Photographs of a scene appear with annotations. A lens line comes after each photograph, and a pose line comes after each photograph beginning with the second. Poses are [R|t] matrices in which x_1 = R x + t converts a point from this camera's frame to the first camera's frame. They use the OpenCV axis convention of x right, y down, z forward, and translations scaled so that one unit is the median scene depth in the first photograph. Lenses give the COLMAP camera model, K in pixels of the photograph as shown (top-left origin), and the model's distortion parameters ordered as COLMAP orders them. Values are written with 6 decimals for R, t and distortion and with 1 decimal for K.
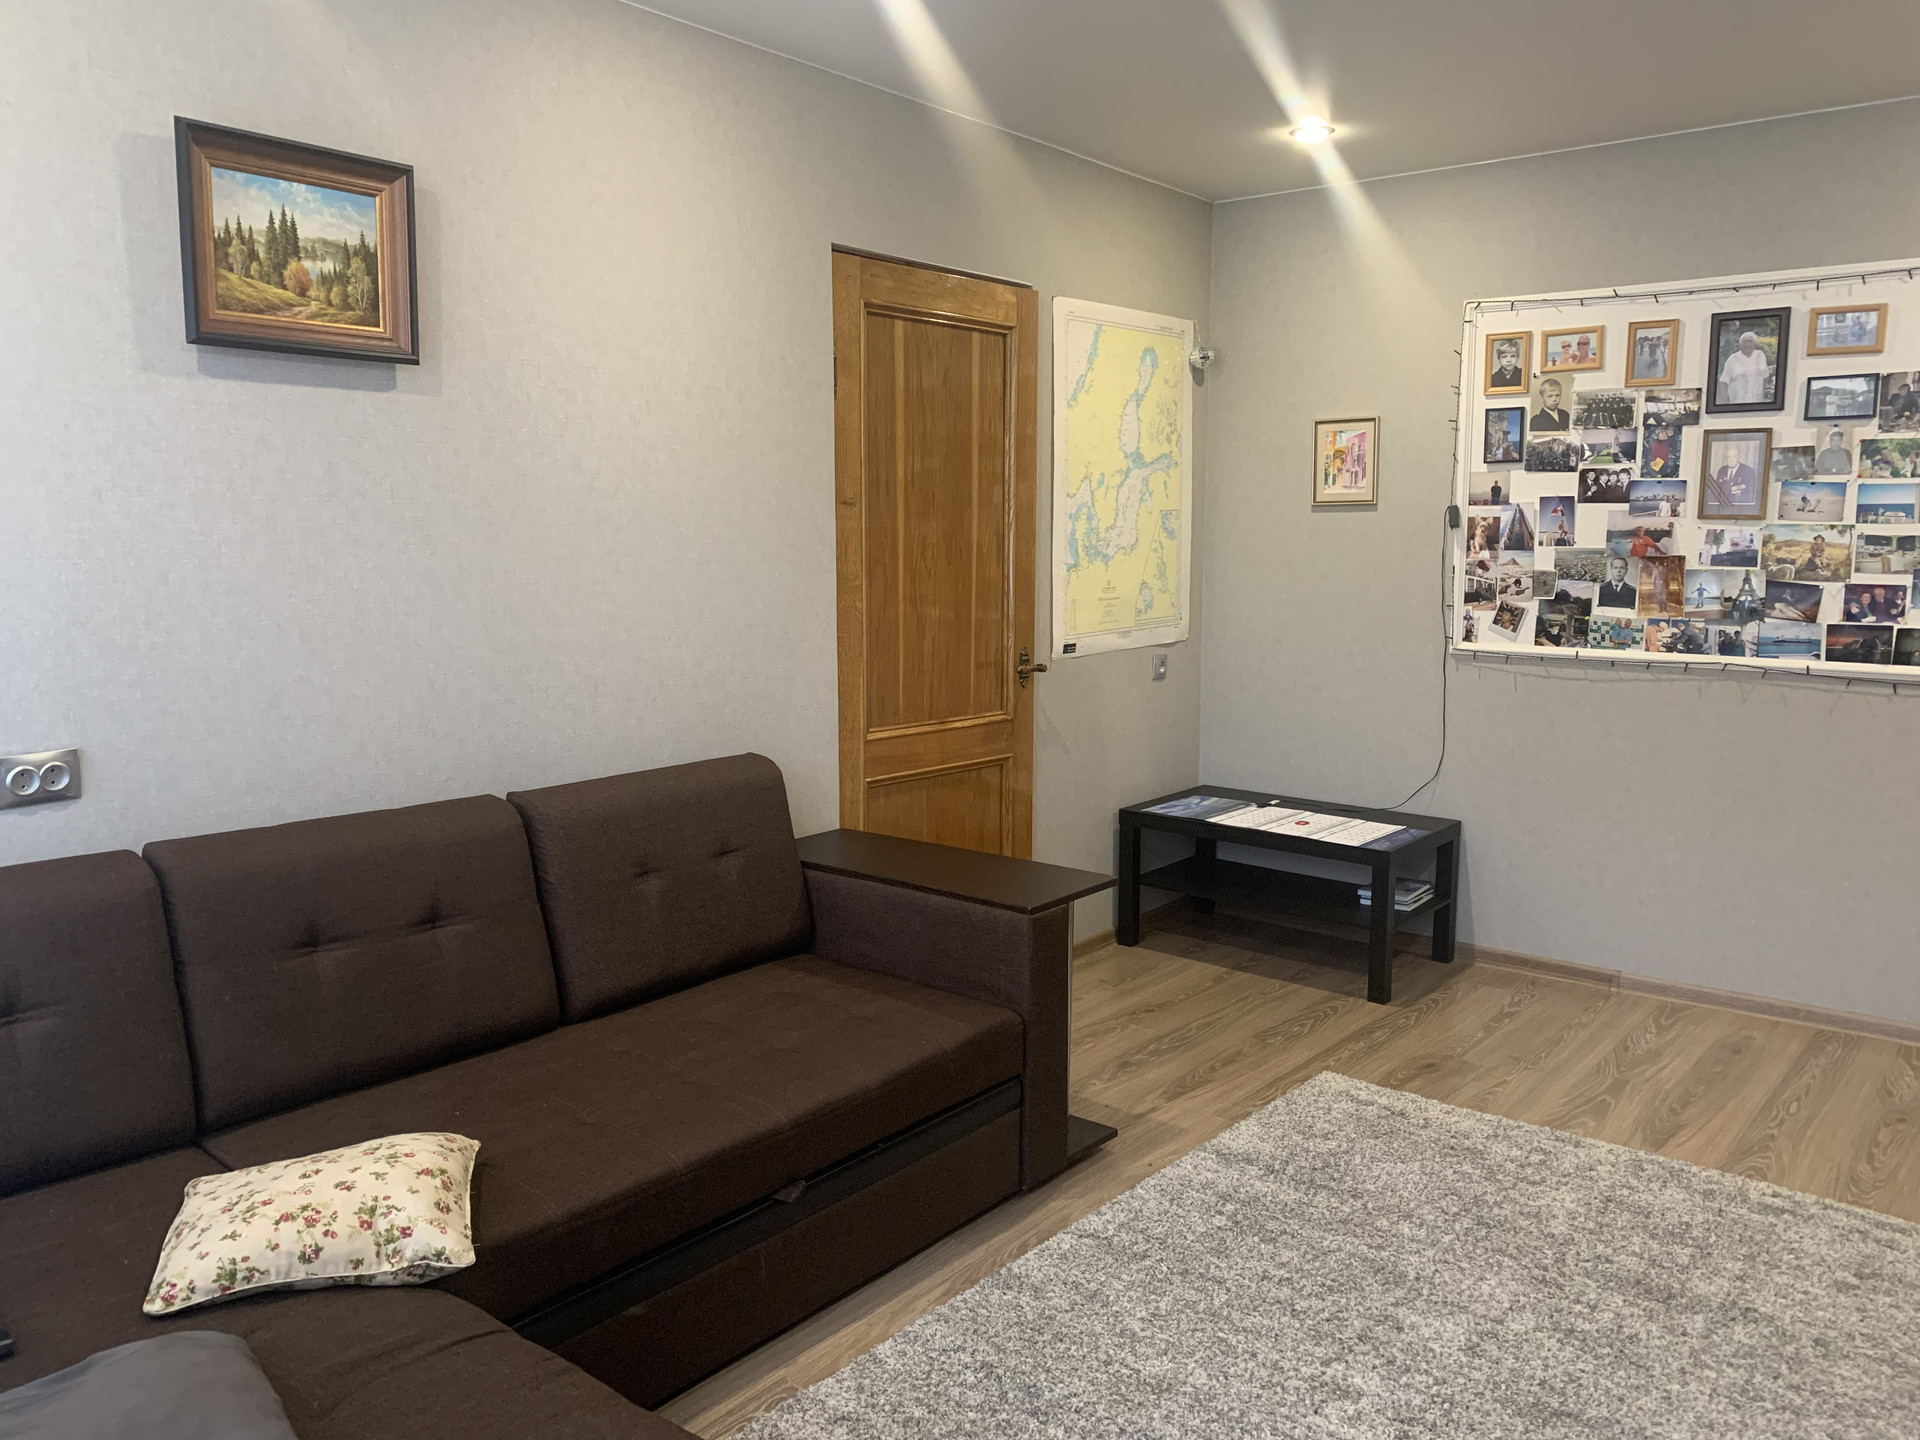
lens RADIAL K [[1499.6, 0, 960.0], [0, 1499.6, 720.0], [0, 0, 1]] dist [0.039674, 0.003047]
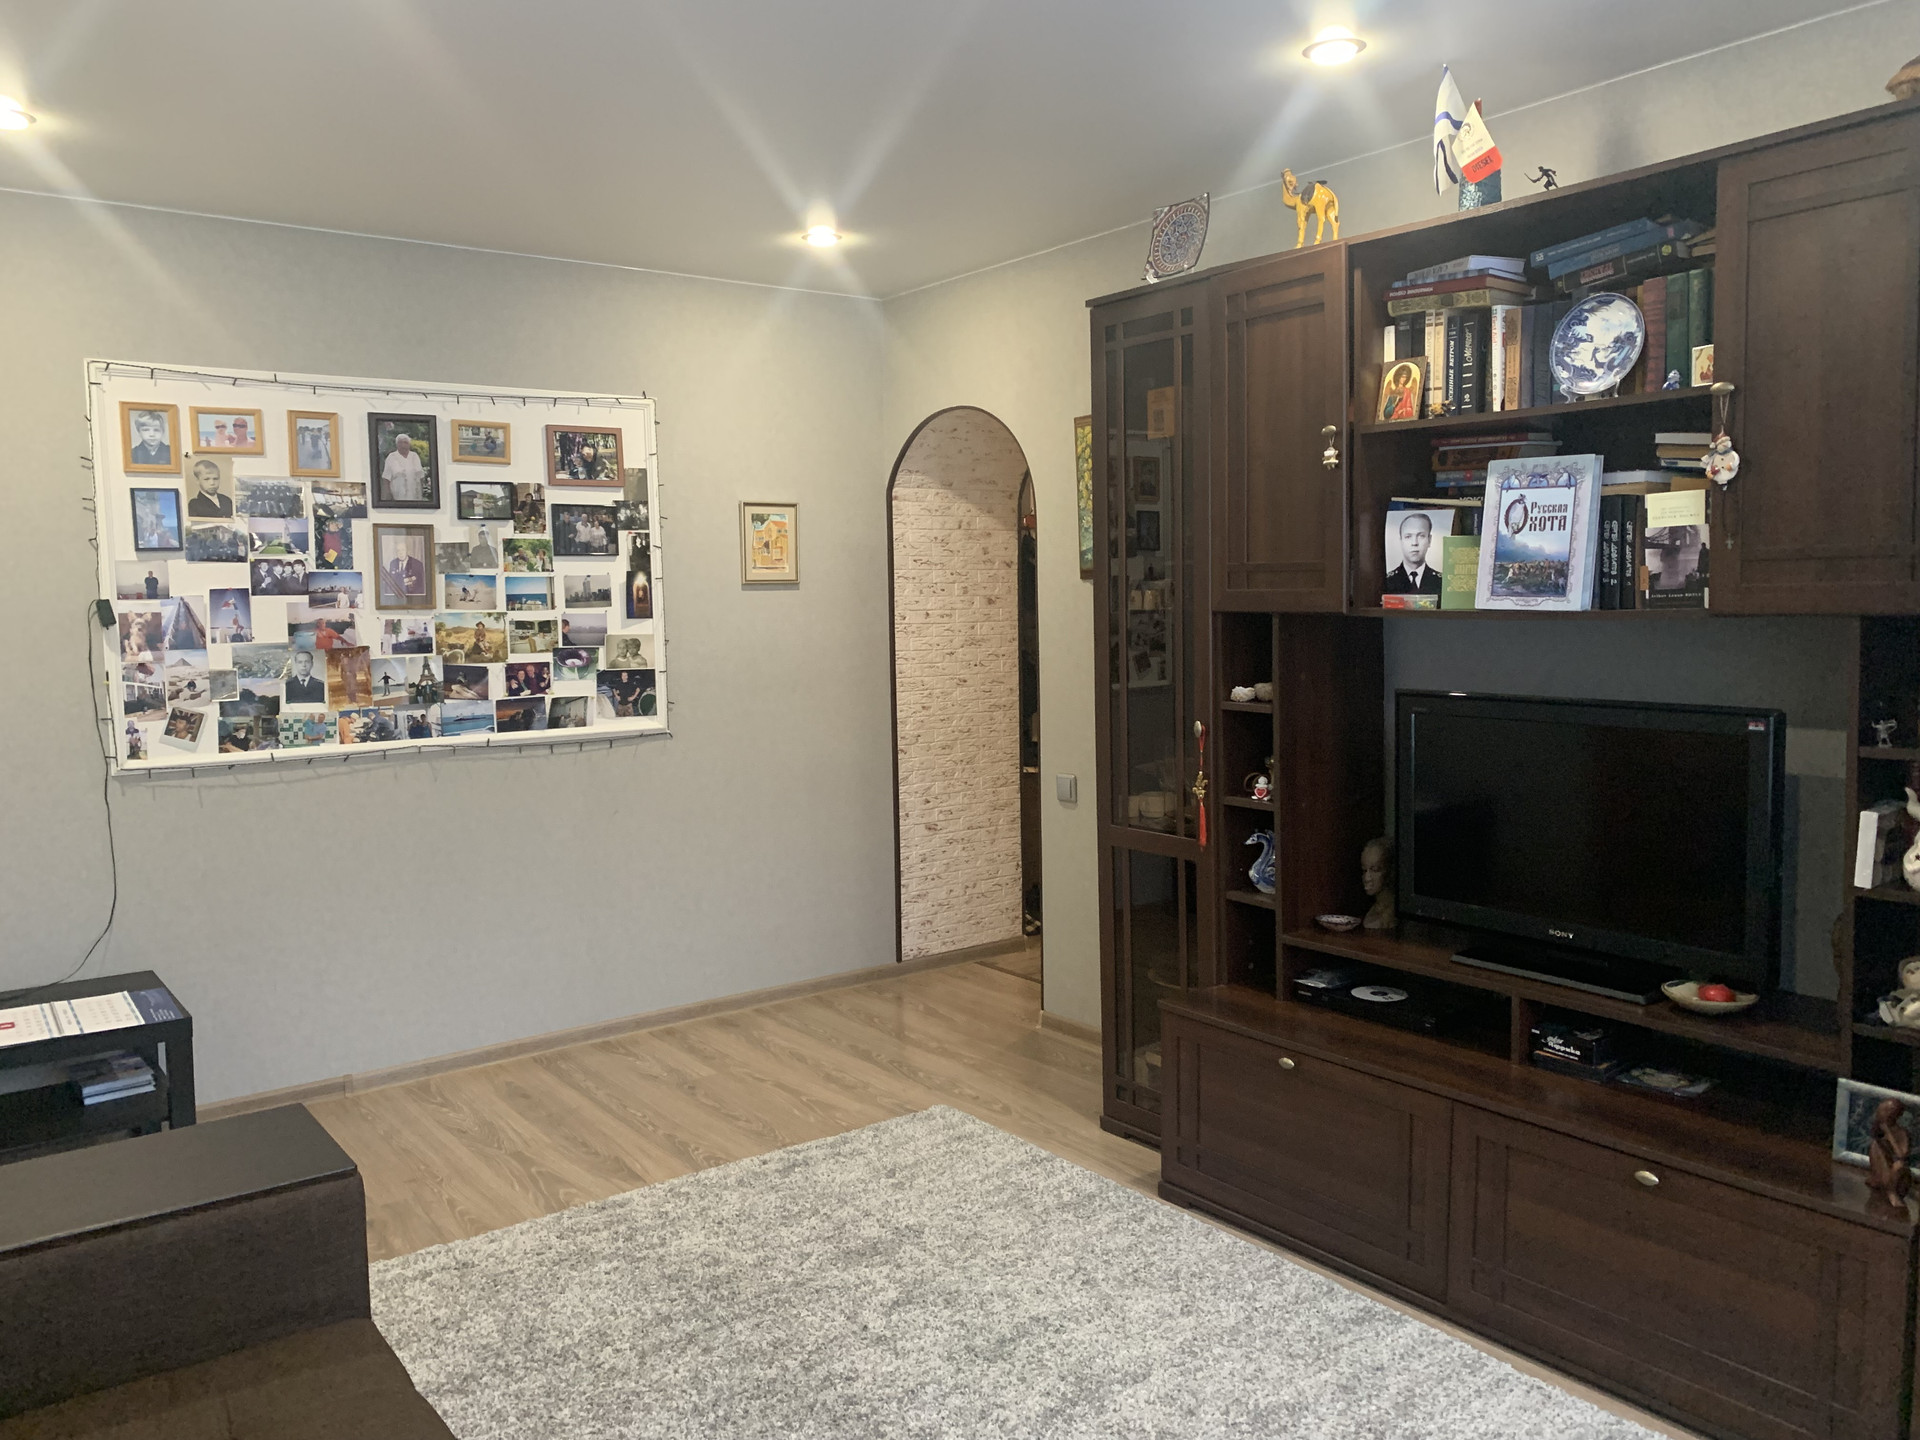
lens RADIAL K [[1499.6, 0, 960.0], [0, 1499.6, 720.0], [0, 0, 1]] dist [0.039674, 0.003047]
pose [[0.261552, -0.094481, 0.960554, -0.390809], [0.150954, 0.986955, 0.055974, -0.056173], [-0.953312, 0.130359, 0.272402, 0.352508]]
